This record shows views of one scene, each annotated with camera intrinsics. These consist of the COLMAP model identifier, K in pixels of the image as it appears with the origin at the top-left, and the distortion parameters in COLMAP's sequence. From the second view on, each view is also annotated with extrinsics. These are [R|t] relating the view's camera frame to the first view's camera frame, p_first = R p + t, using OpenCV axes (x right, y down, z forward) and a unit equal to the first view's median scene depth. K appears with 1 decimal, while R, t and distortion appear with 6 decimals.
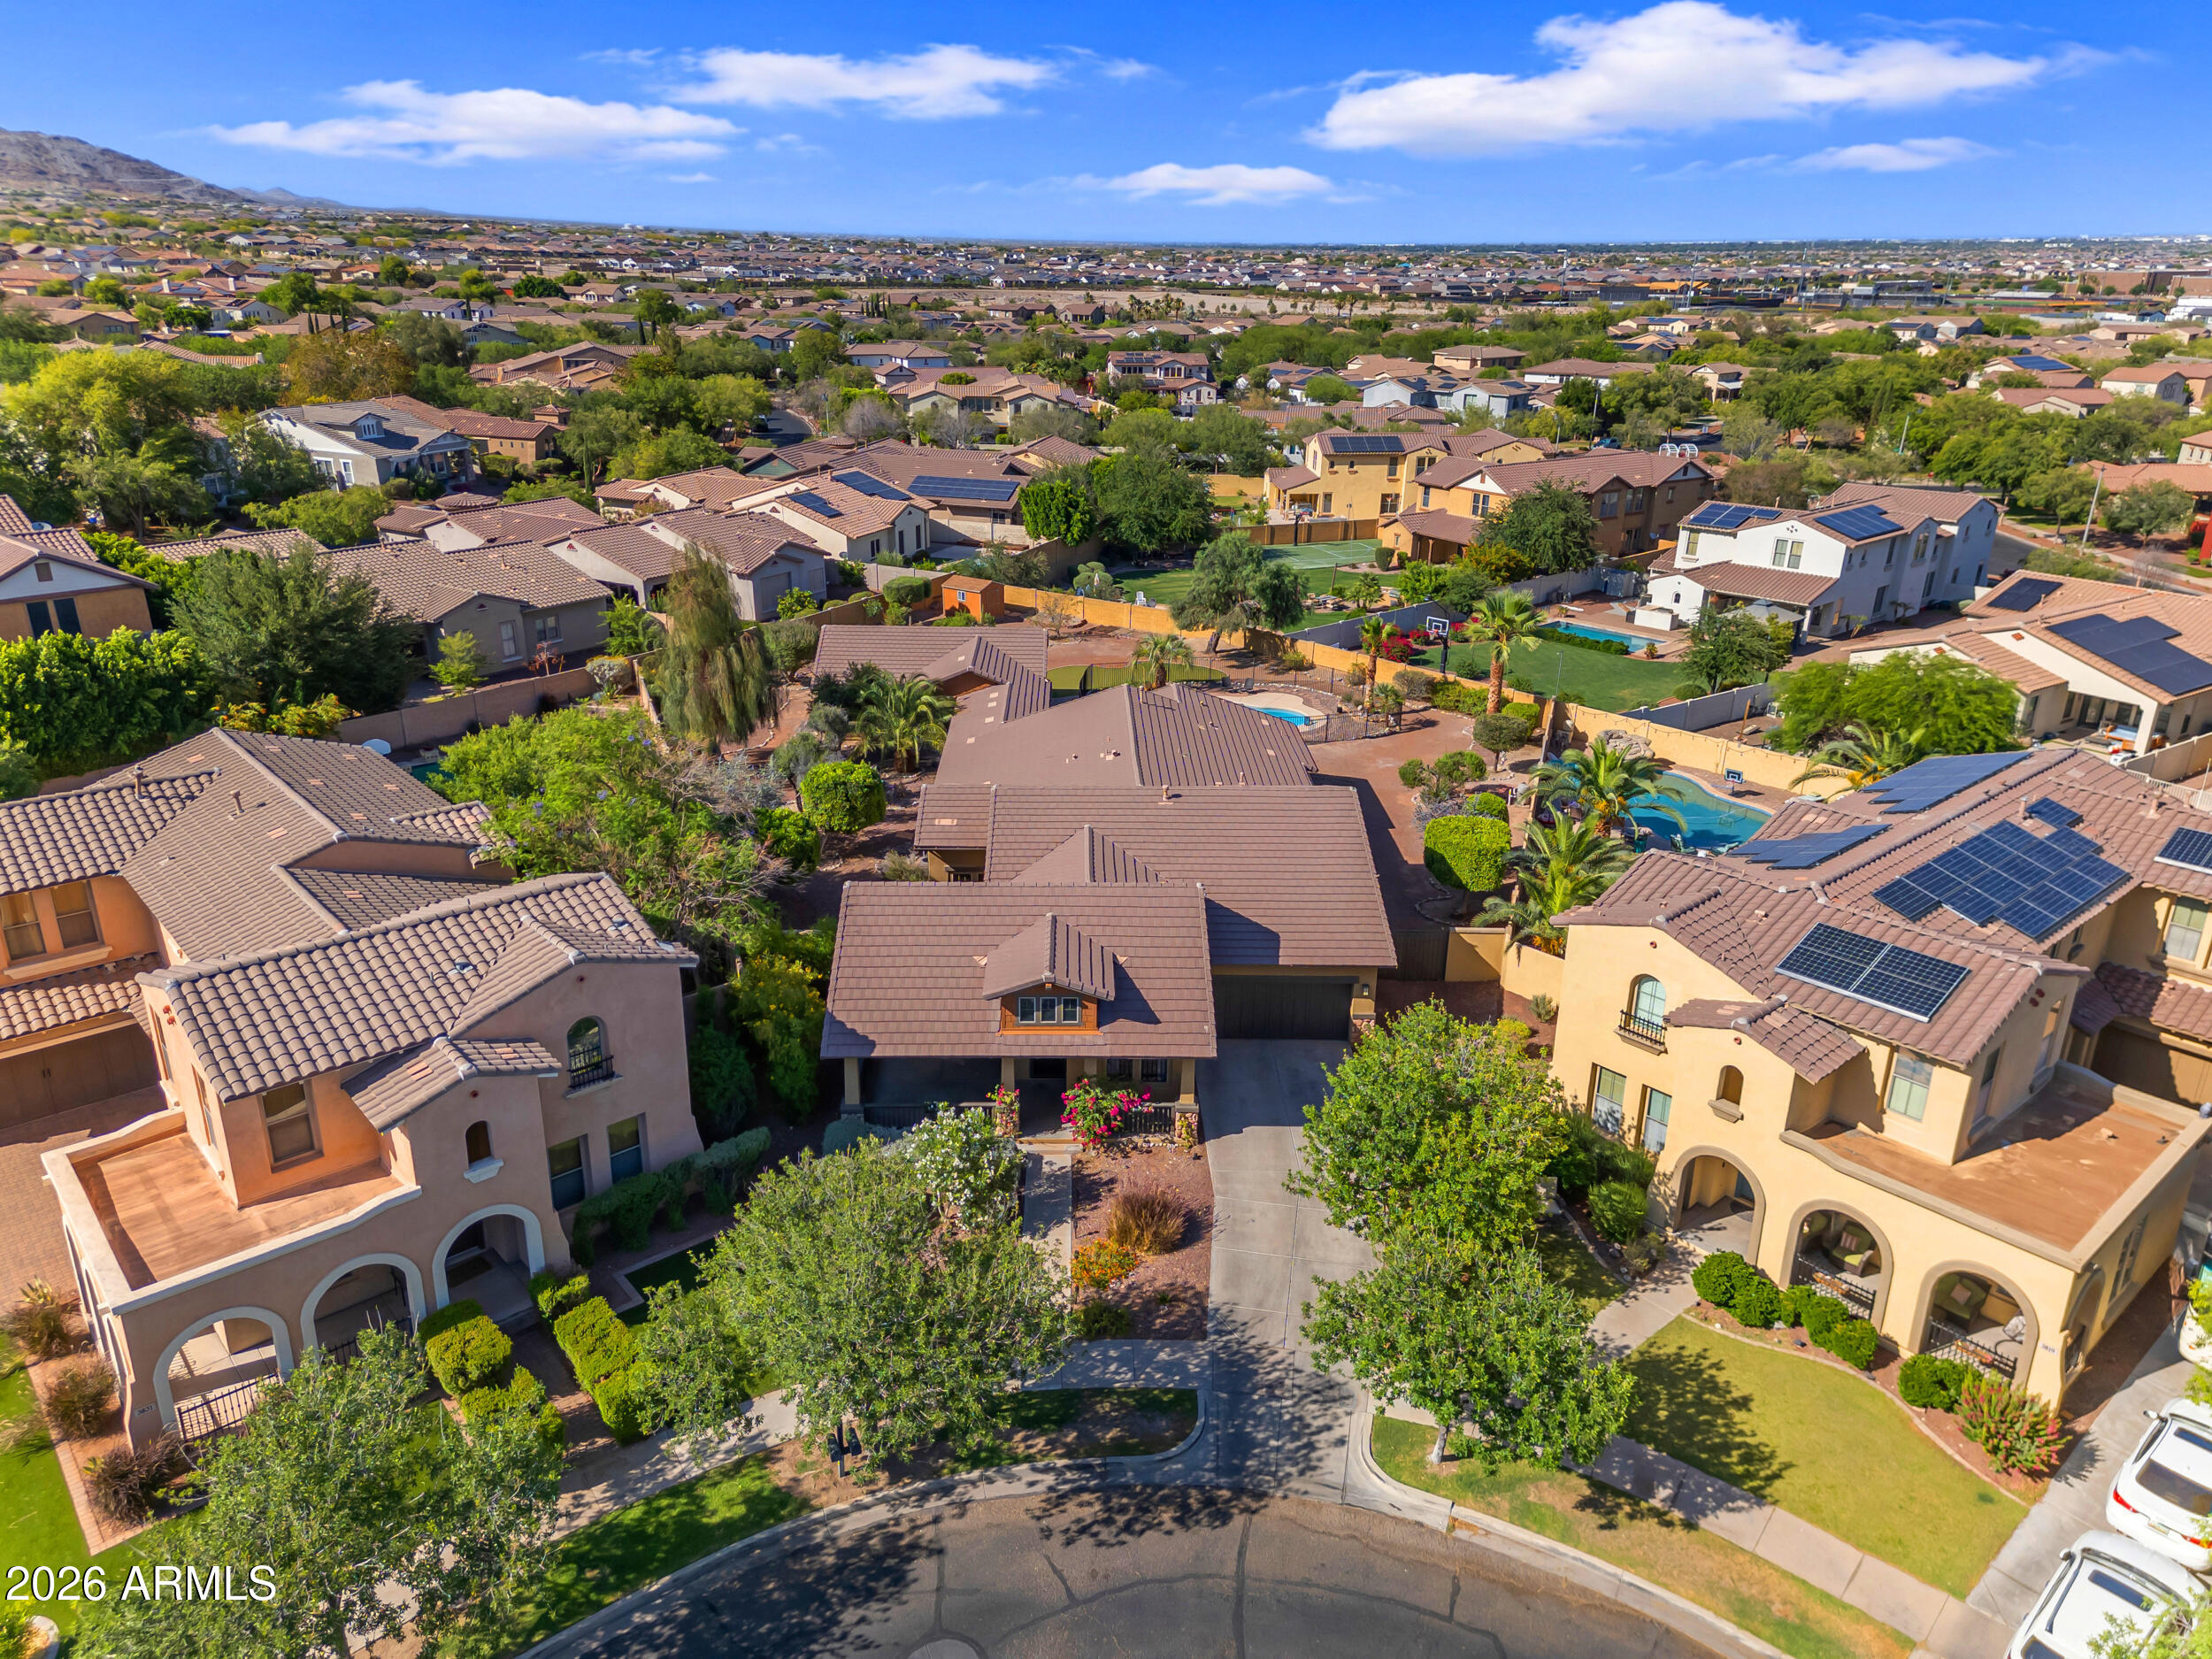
lens RADIAL K [[1509.1, 0, 1099.1], [0, 1509.1, 828.7], [0, 0, 1]] dist [0.177972, -0.109223]
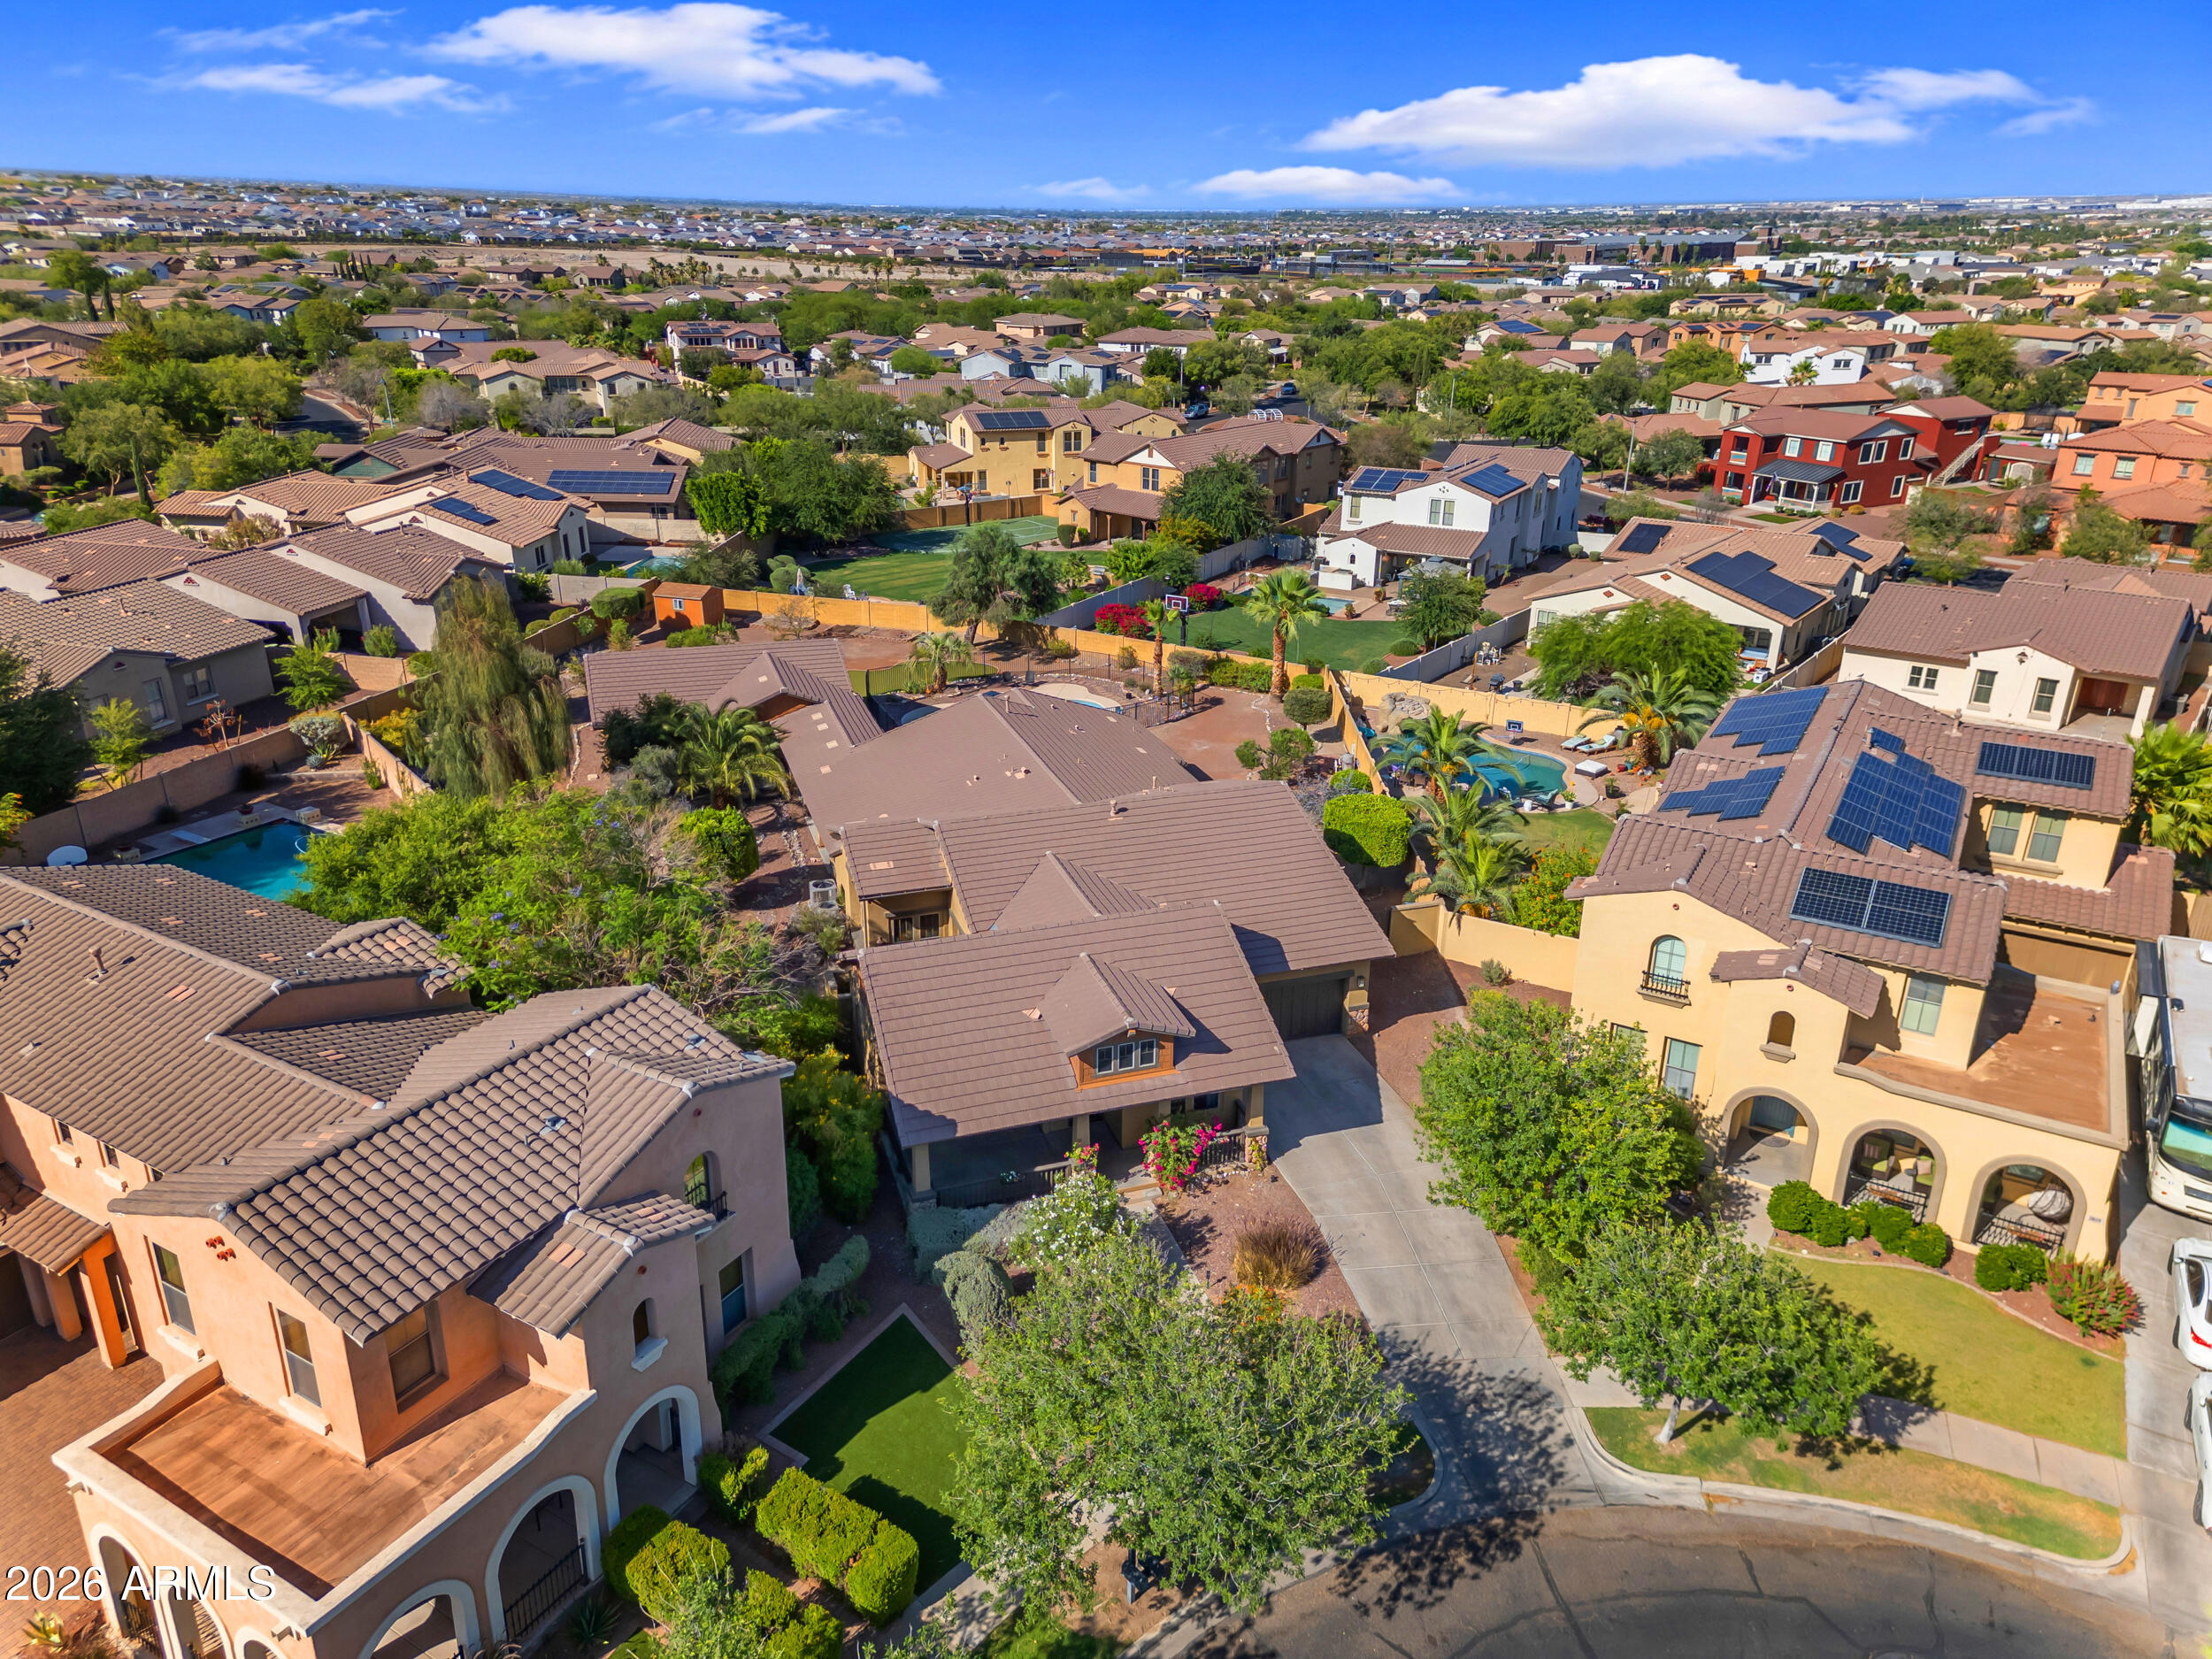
lens RADIAL K [[1509.1, 0, 1099.1], [0, 1509.1, 828.7], [0, 0, 1]] dist [0.177972, -0.109223]
pose [[0.952776, -0.118867, 0.279443, -0.128179], [0.112753, 0.992899, 0.037912, -0.026169], [-0.281965, -0.004614, 0.959414, 0.036764]]
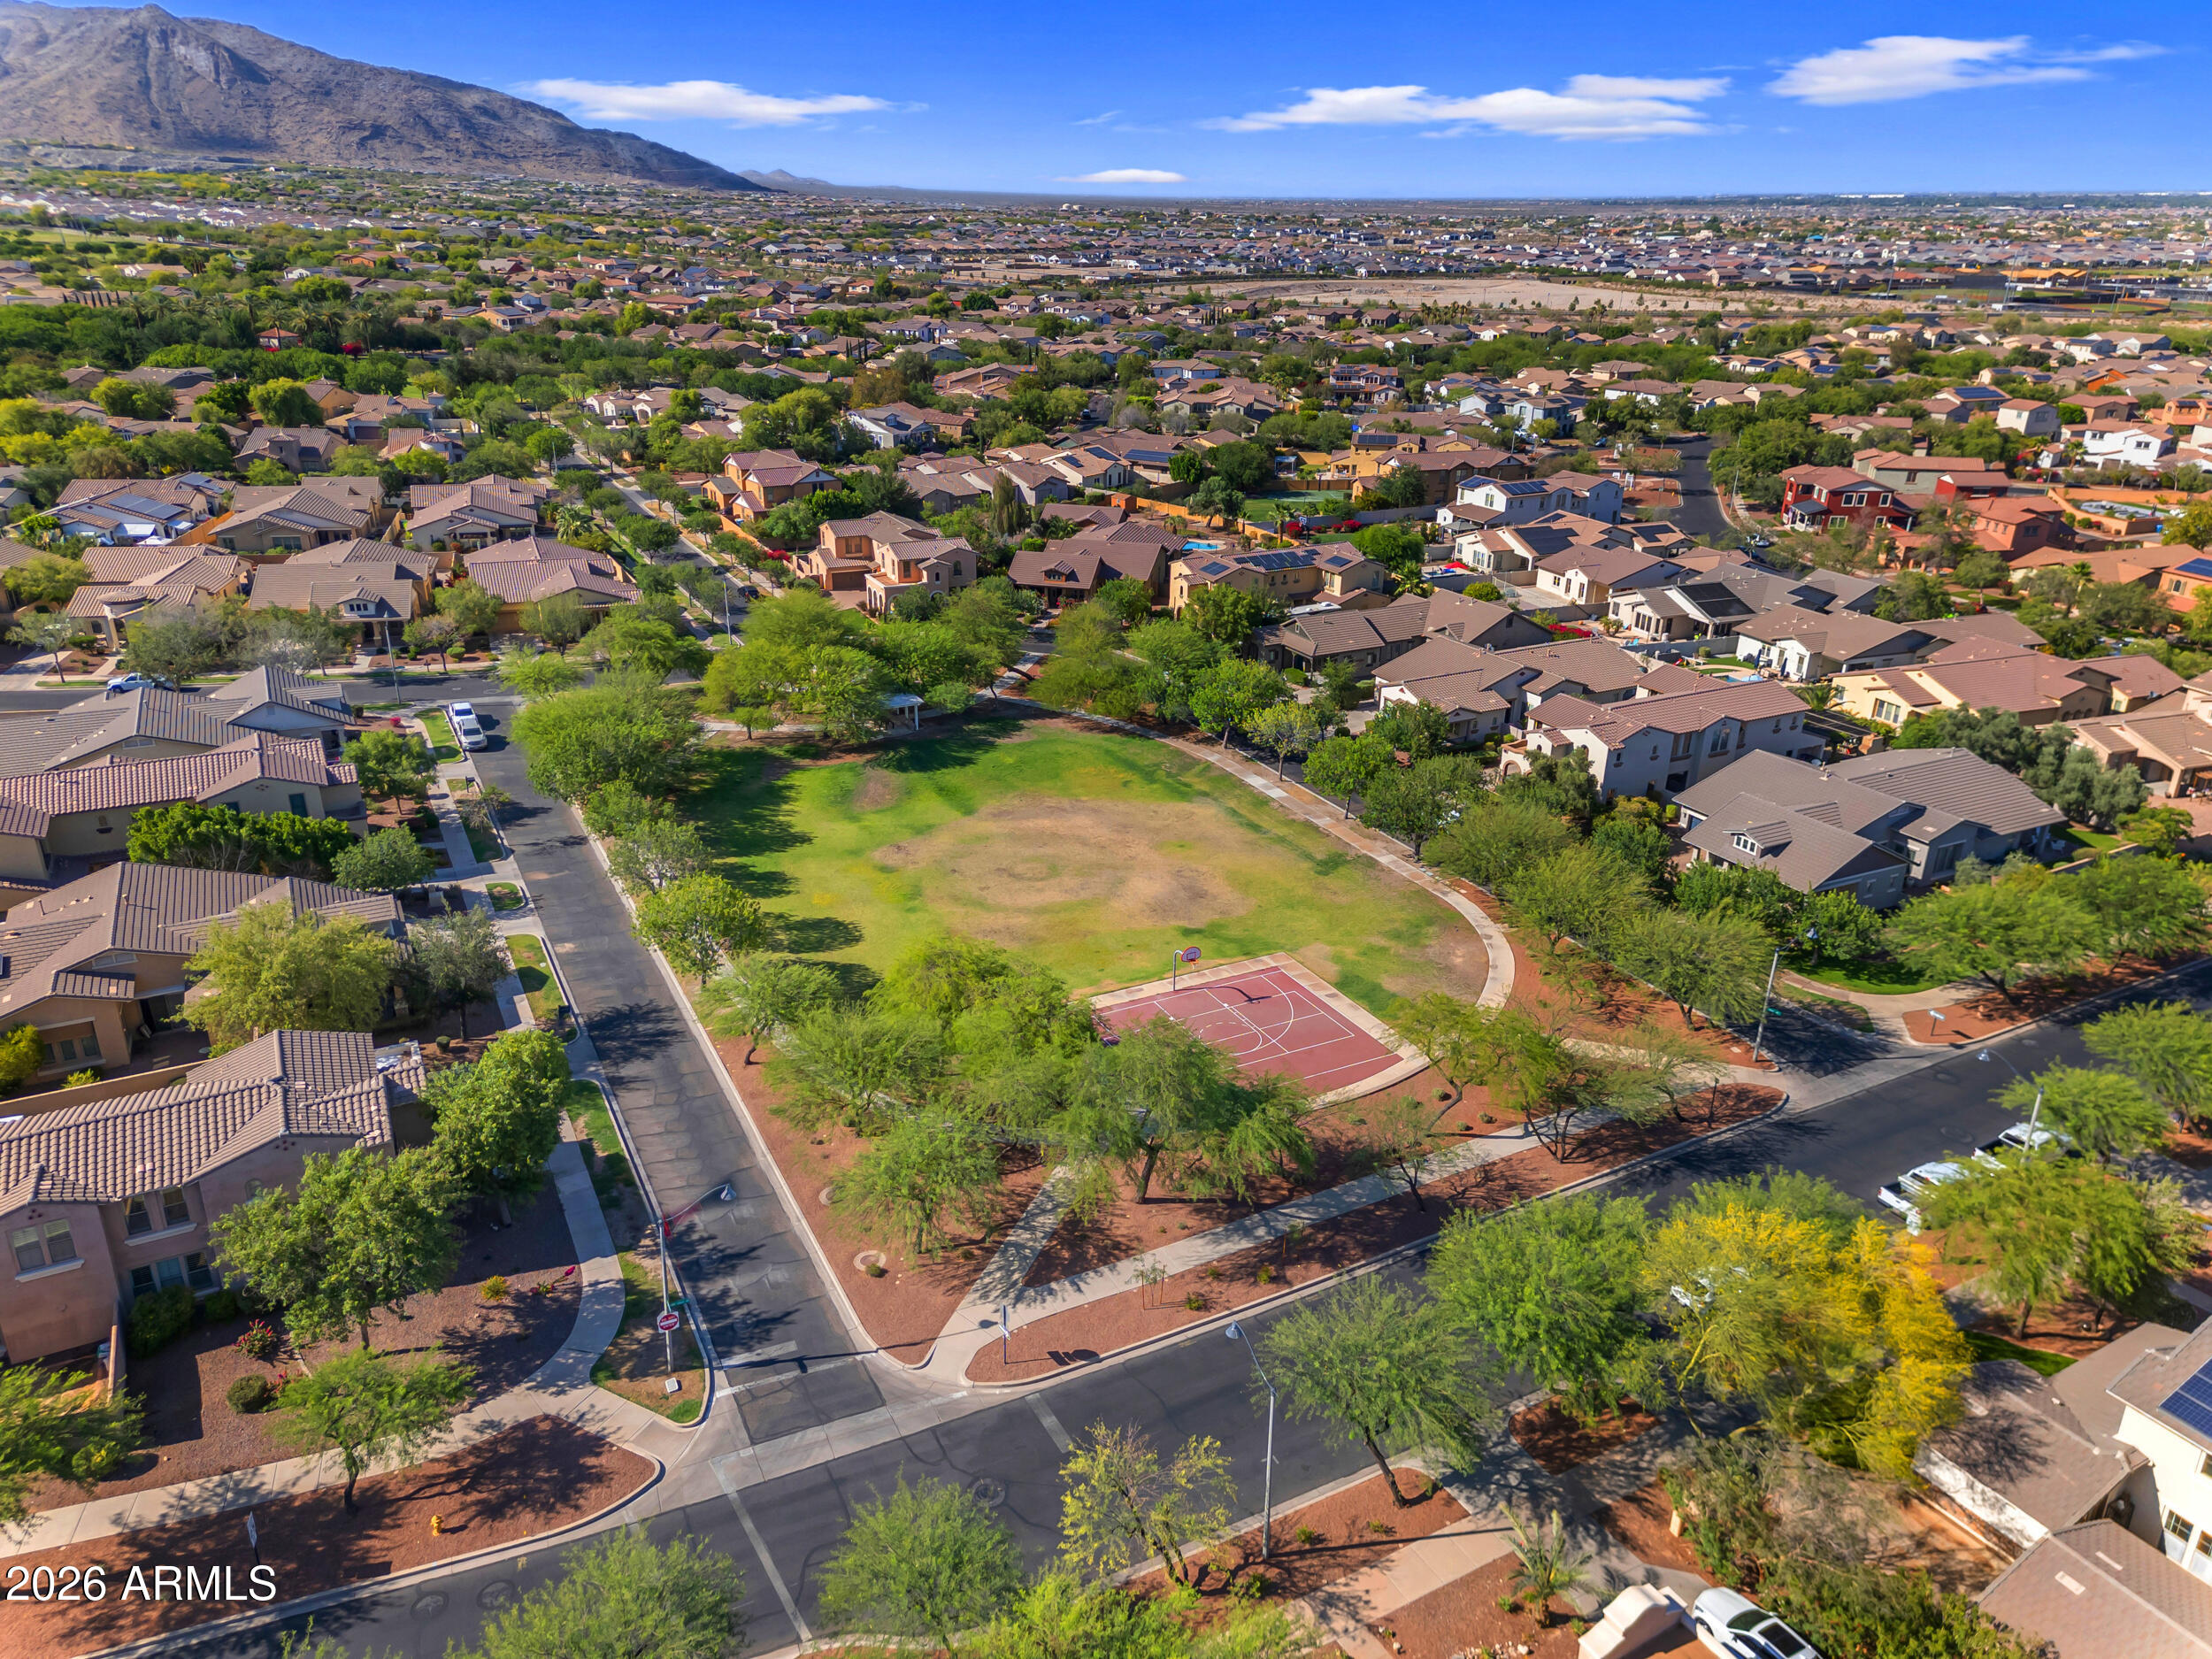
lens RADIAL K [[1509.1, 0, 1099.1], [0, 1509.1, 828.7], [0, 0, 1]] dist [0.177972, -0.109223]
pose [[0.966990, 0.096831, -0.235701, 0.514347], [-0.091813, 0.995255, 0.032202, 0.297558], [0.237701, -0.009498, 0.971292, -1.395451]]
